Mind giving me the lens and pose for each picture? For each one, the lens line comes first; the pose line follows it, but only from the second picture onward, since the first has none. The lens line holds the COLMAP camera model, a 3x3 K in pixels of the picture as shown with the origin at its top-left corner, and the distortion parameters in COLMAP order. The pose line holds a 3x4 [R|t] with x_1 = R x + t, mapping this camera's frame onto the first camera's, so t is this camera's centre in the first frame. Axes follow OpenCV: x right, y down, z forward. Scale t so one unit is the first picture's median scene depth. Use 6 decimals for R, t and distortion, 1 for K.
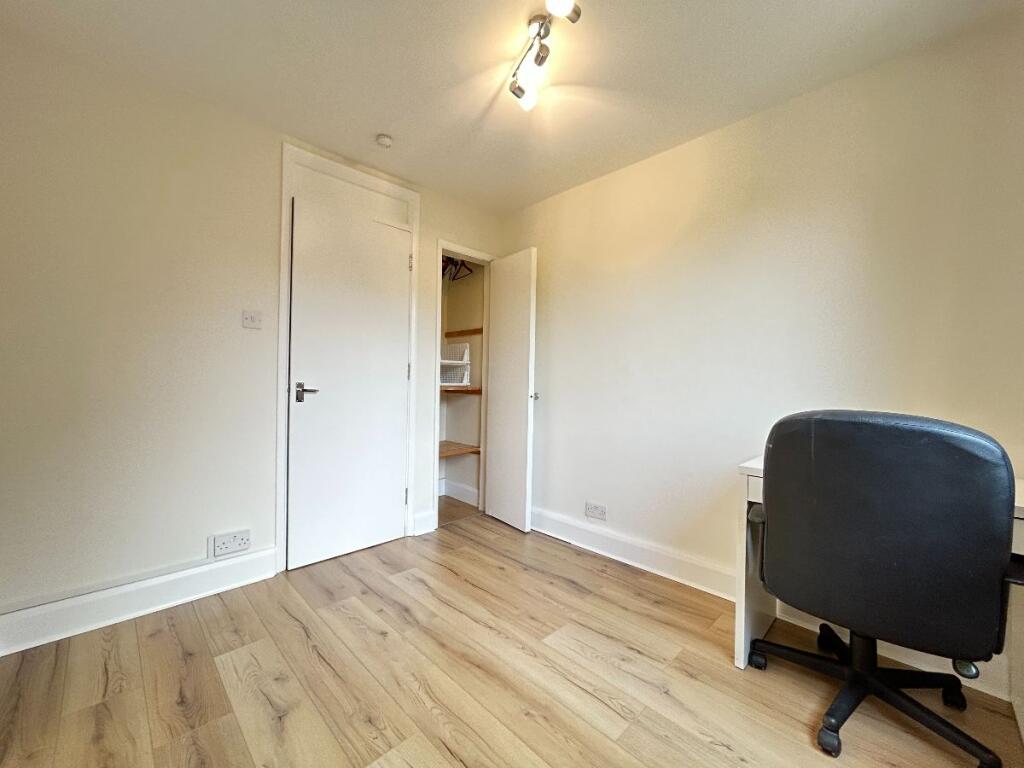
lens RADIAL K [[413.3, 0, 512.2], [0, 413.3, 383.9], [0, 0, 1]] dist [-0.000917, 0.001066]
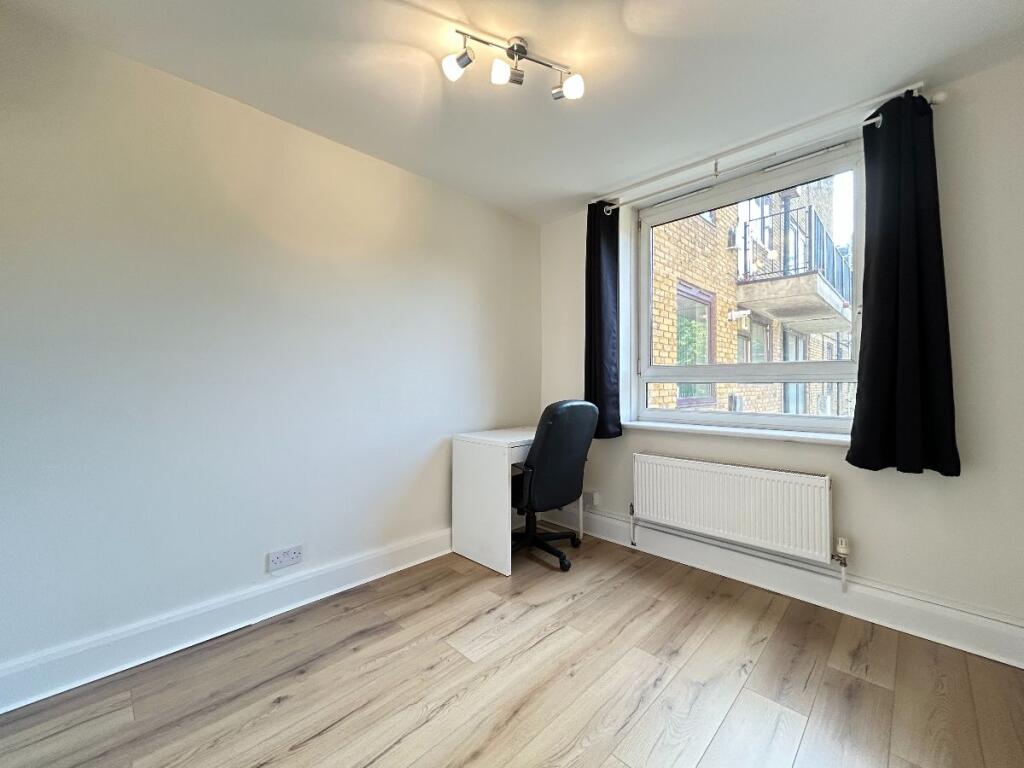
lens RADIAL K [[413.3, 0, 511.7], [0, 413.3, 380.8], [0, 0, 1]] dist [-0.000917, 0.001066]
pose [[-0.017324, -0.004524, 0.999840, -0.762993], [0.004406, 0.999980, 0.004601, -0.026354], [-0.999840, 0.004485, -0.017304, 0.805165]]
